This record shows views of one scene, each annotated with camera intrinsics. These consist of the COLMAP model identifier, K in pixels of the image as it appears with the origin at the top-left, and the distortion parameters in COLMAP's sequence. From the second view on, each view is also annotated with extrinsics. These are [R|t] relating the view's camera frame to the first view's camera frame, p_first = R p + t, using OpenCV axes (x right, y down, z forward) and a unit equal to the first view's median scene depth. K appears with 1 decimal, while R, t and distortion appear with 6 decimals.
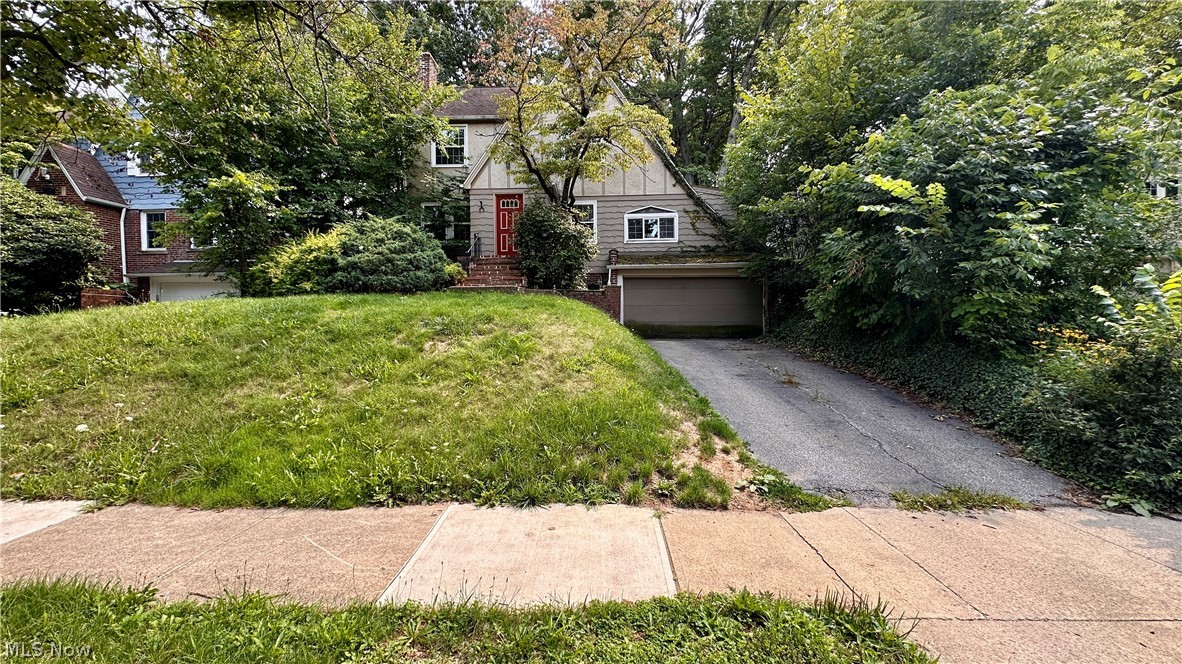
lens RADIAL K [[471.7, 0, 591.0], [0, 471.7, 332.0], [0, 0, 1]] dist [-0.002605, 0.000231]
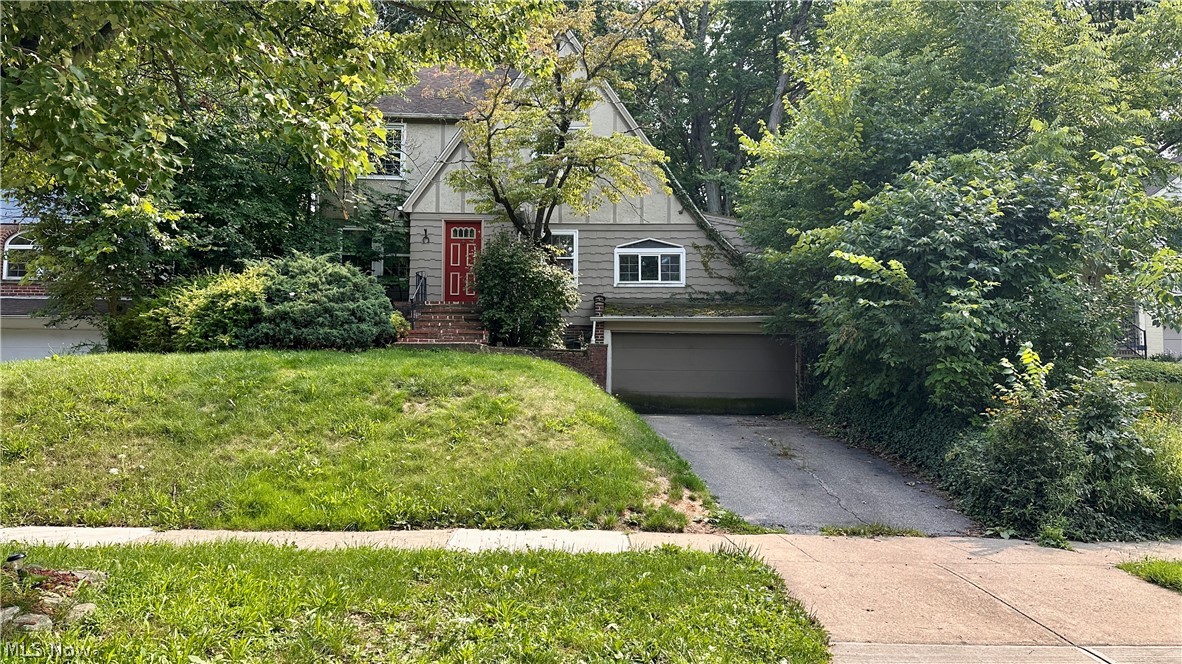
lens RADIAL K [[831.5, 0, 591.0], [0, 831.5, 332.0], [0, 0, 1]] dist [0.048272, -0.000331]
pose [[0.999292, 0.017079, 0.033514, -0.013050], [-0.013596, 0.994740, -0.101521, 0.026340], [-0.035072, 0.100994, 0.994269, -0.434362]]
